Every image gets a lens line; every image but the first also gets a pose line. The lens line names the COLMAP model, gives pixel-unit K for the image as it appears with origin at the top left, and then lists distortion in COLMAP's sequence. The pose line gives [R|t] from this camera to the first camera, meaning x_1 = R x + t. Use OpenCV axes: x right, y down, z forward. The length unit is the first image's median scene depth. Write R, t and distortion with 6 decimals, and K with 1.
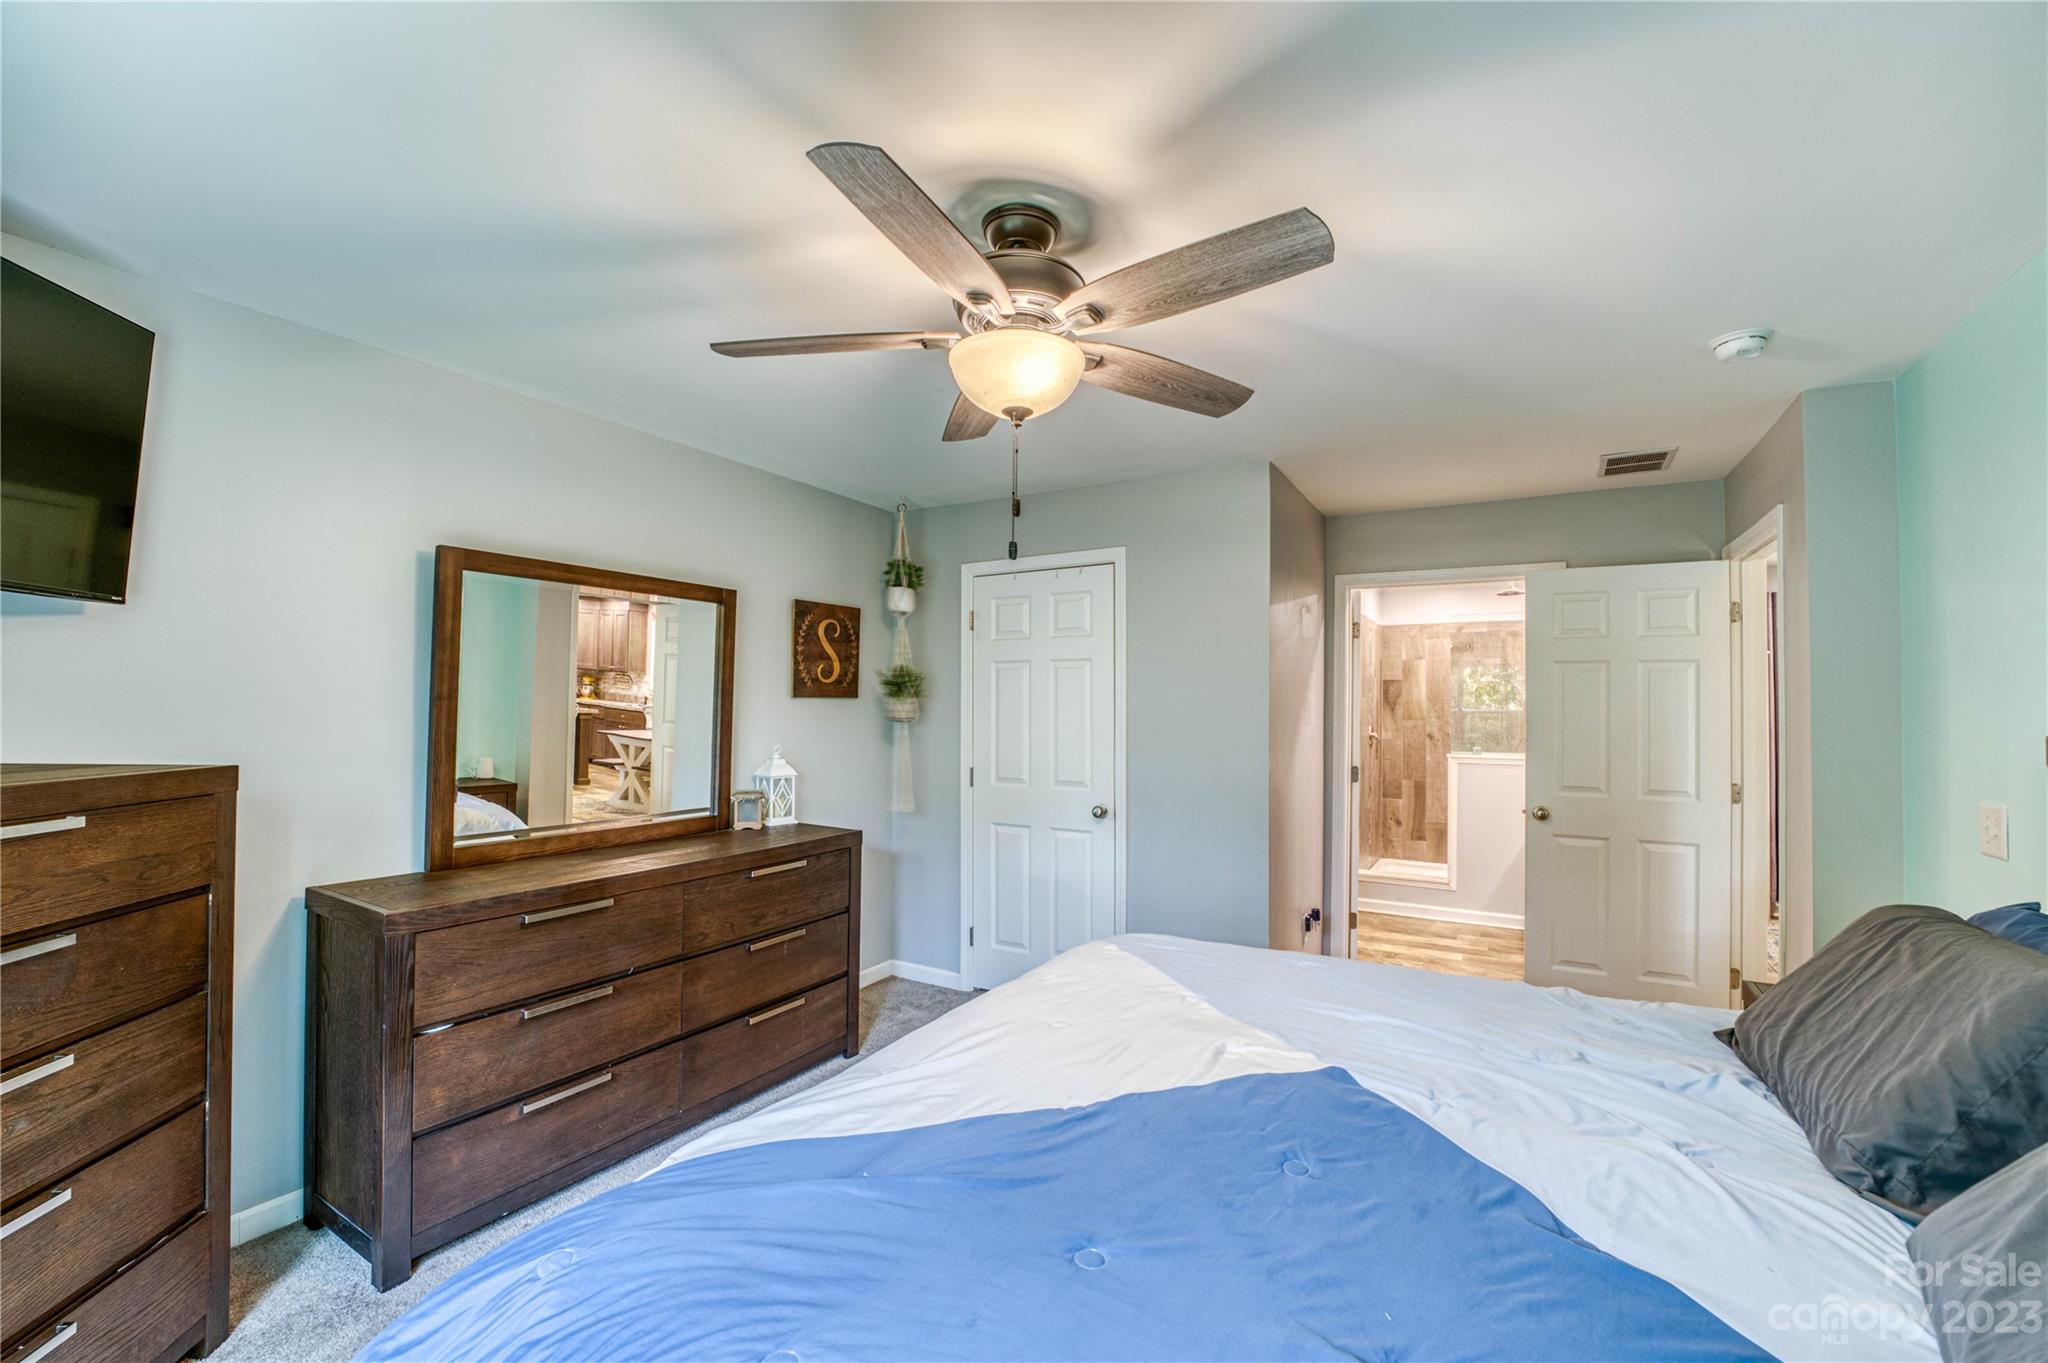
lens RADIAL K [[834.8, 0, 1030.9], [0, 834.8, 689.2], [0, 0, 1]] dist [-0.034299, 0.004923]
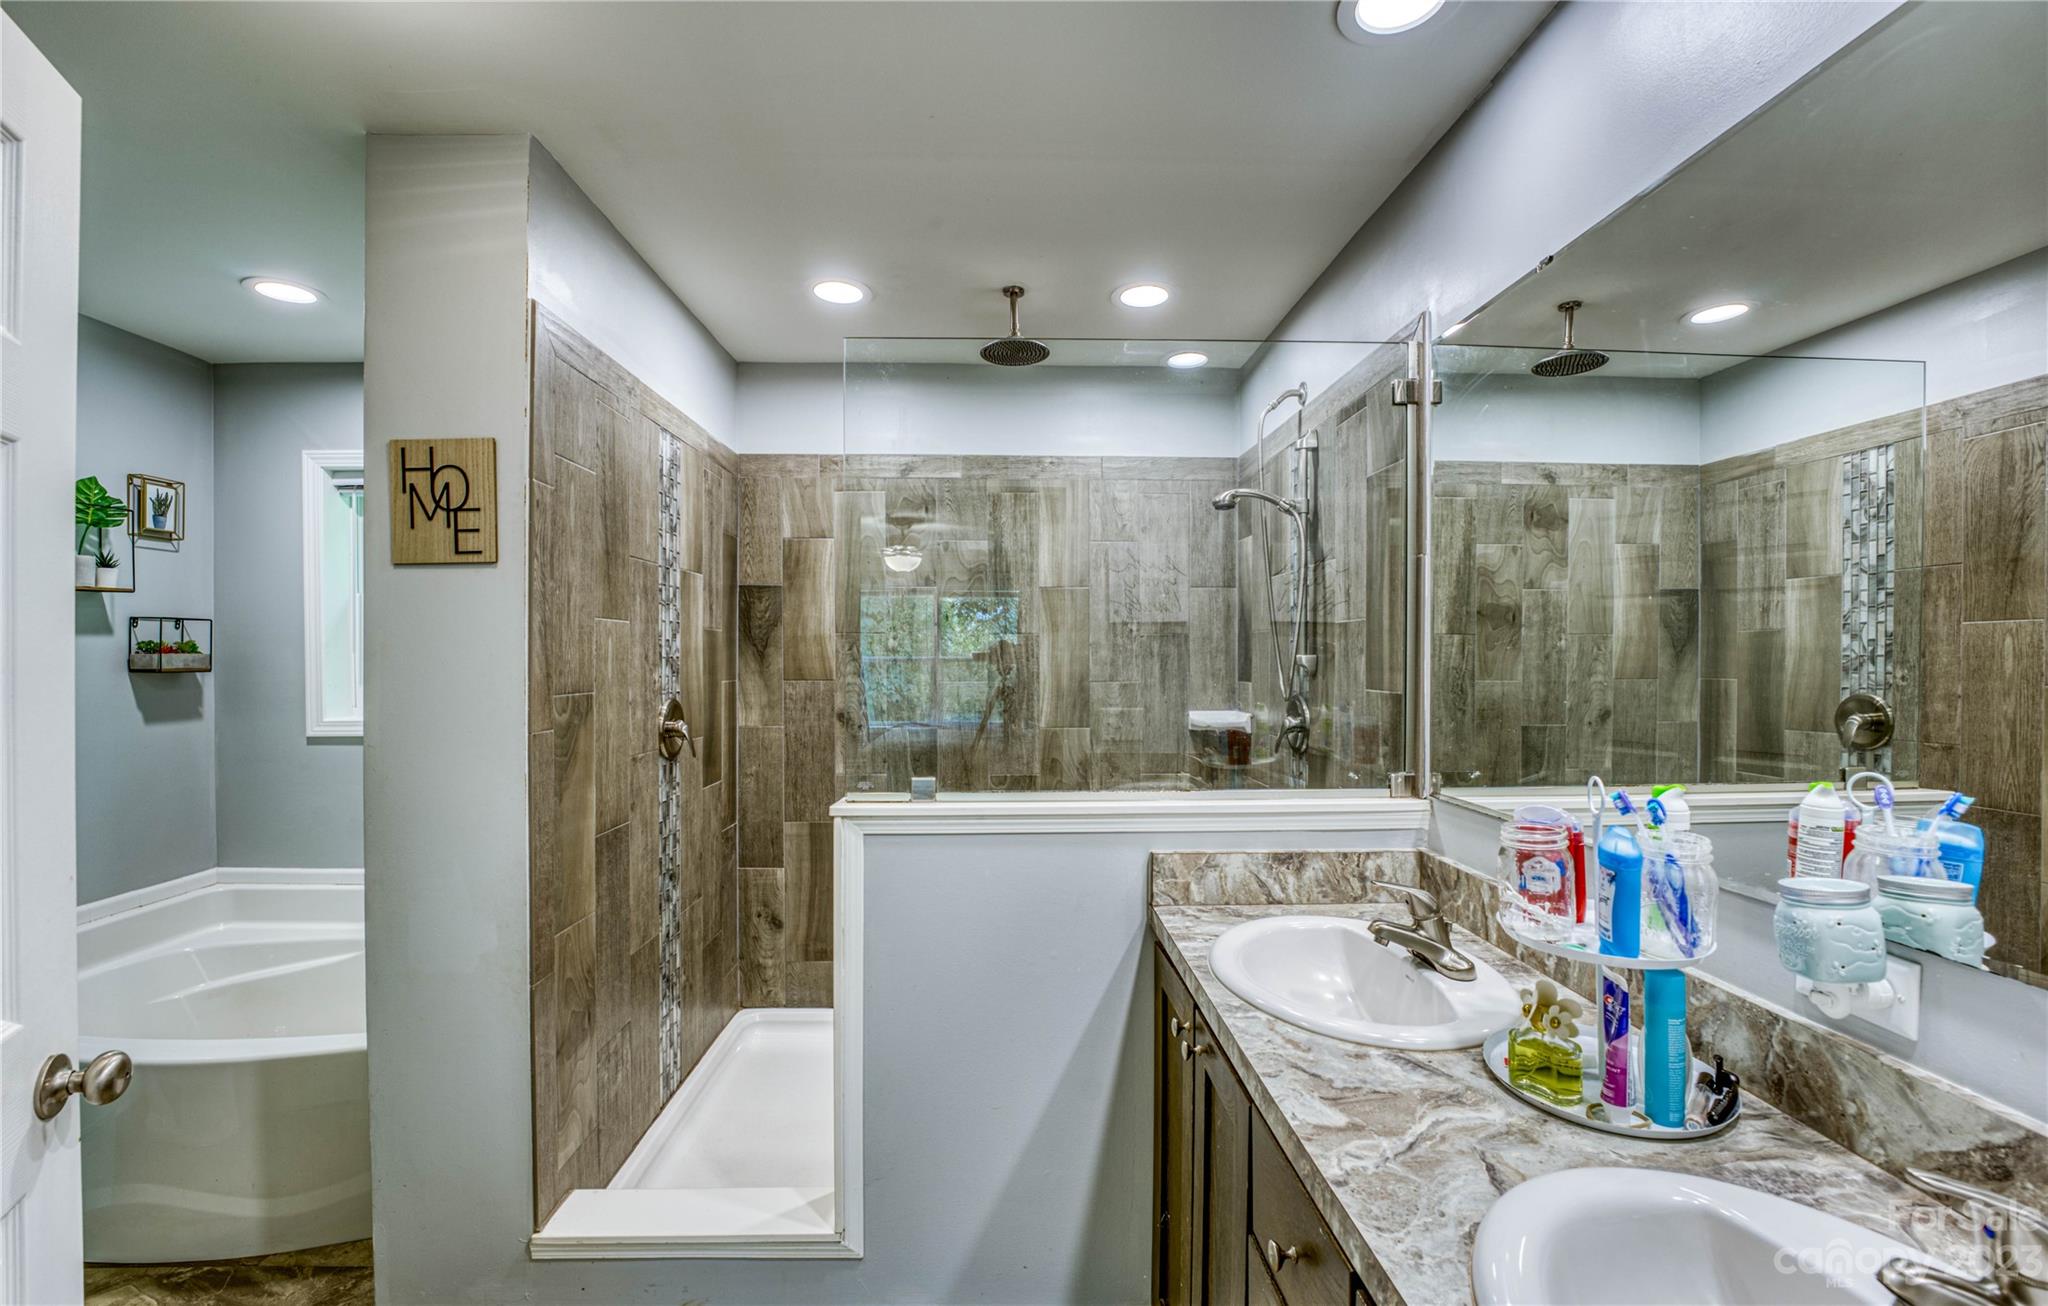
lens RADIAL K [[839.1, 0, 1026.8], [0, 839.1, 664.7], [0, 0, 1]] dist [-0.031784, 0.003863]
pose [[0.843824, -0.014815, 0.536415, 0.326052], [-0.004087, 0.999412, 0.034032, 0.014008], [-0.536604, -0.030910, 0.843268, 0.577364]]
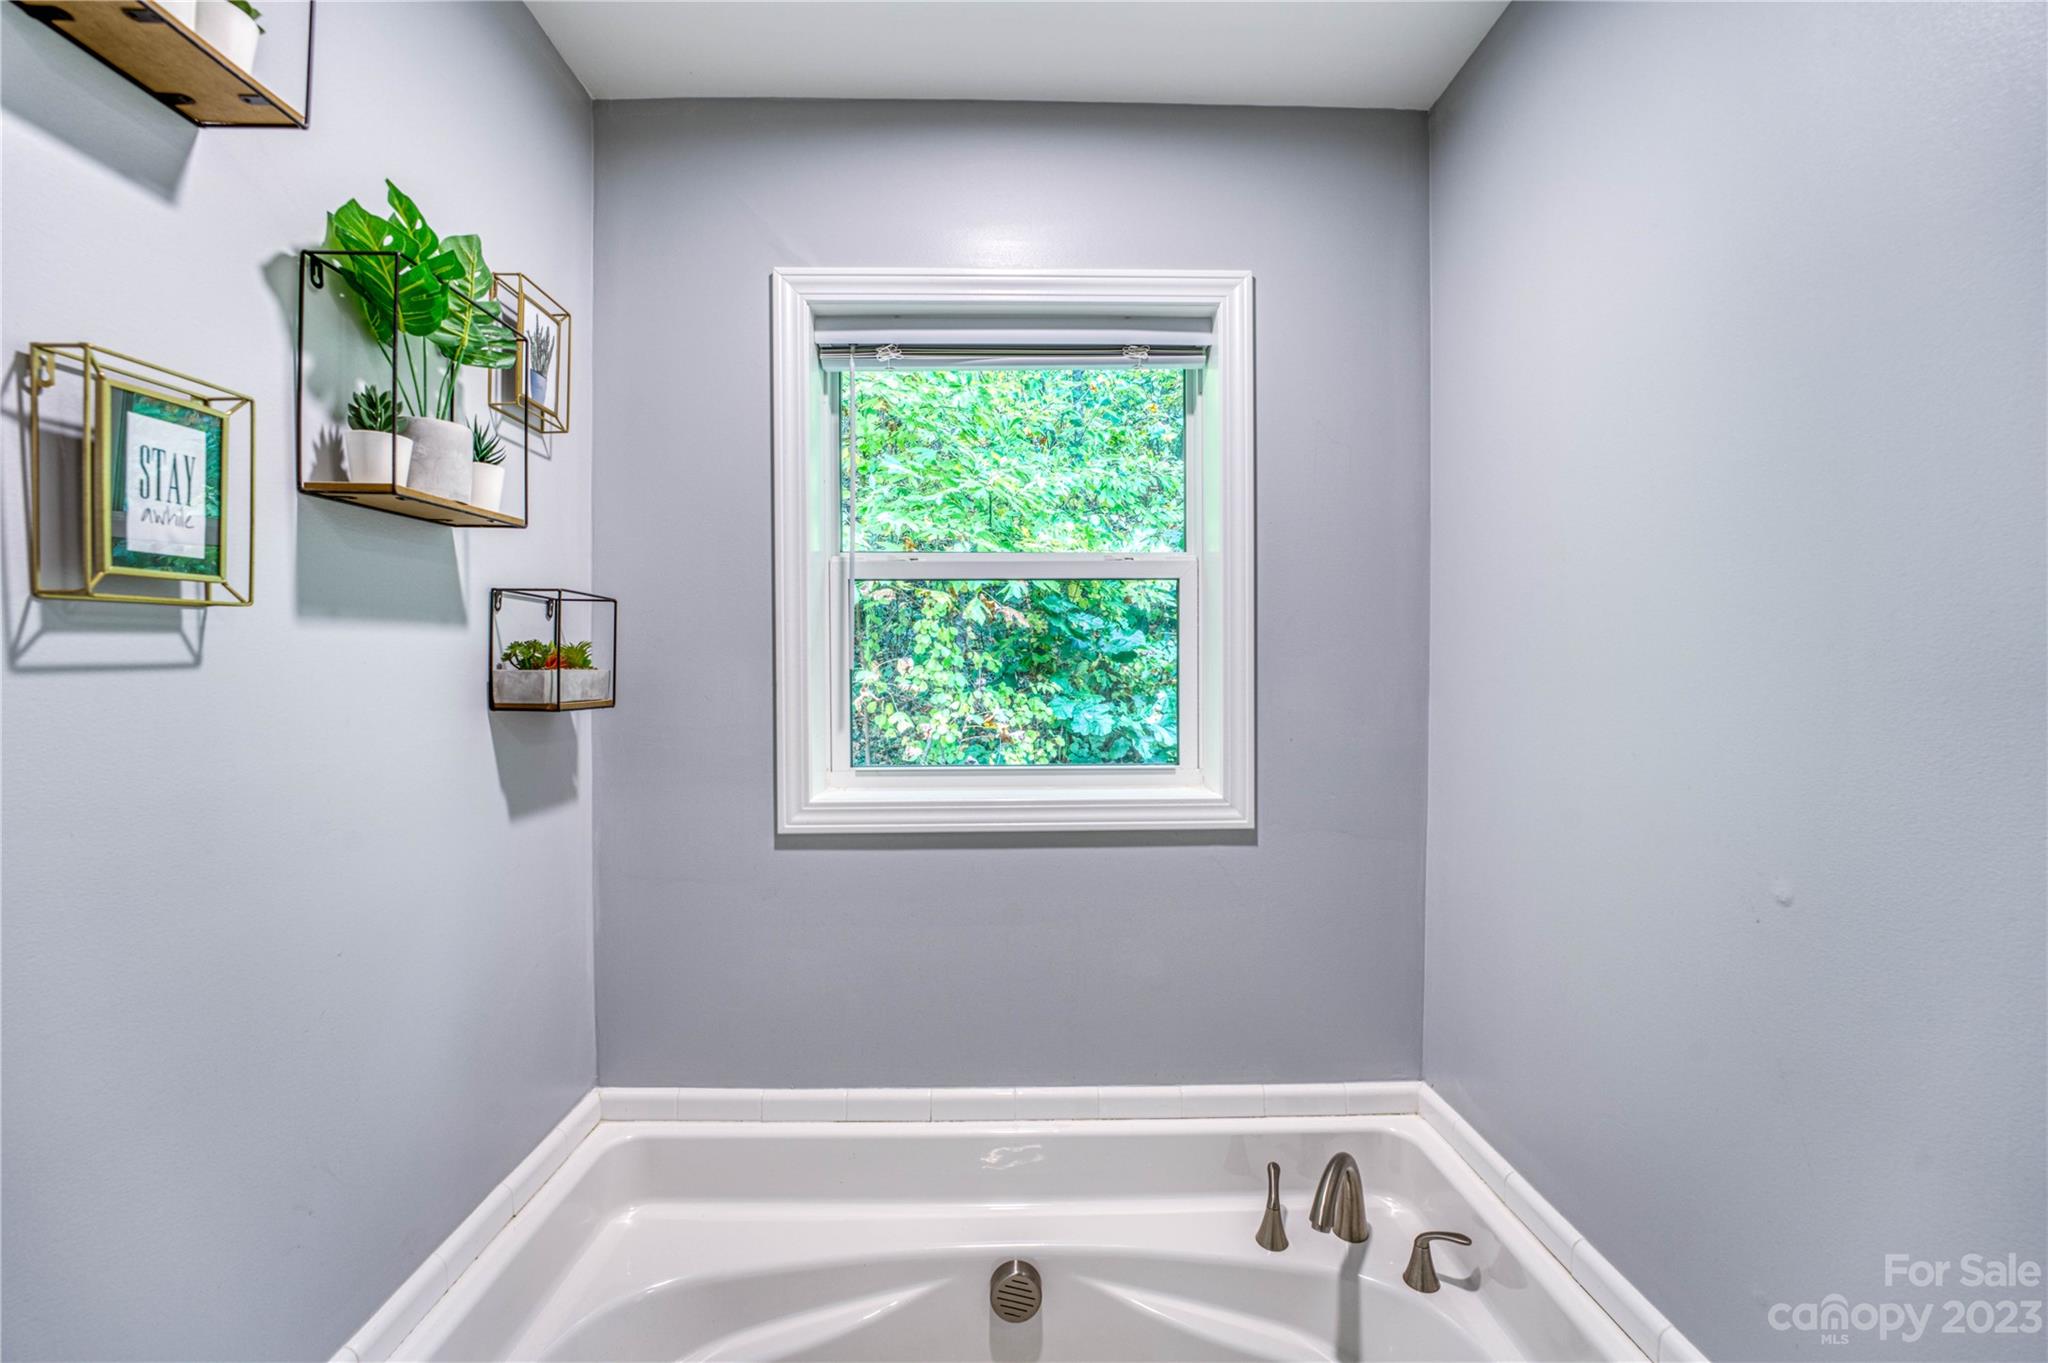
lens RADIAL K [[834.8, 0, 1017.5], [0, 834.8, 684.3], [0, 0, 1]] dist [-0.034299, 0.004923]
pose [[0.851177, -0.017400, 0.524590, 0.243559], [-0.002633, 0.999296, 0.037417, 0.017272], [-0.524872, -0.033229, 0.850532, 0.767049]]
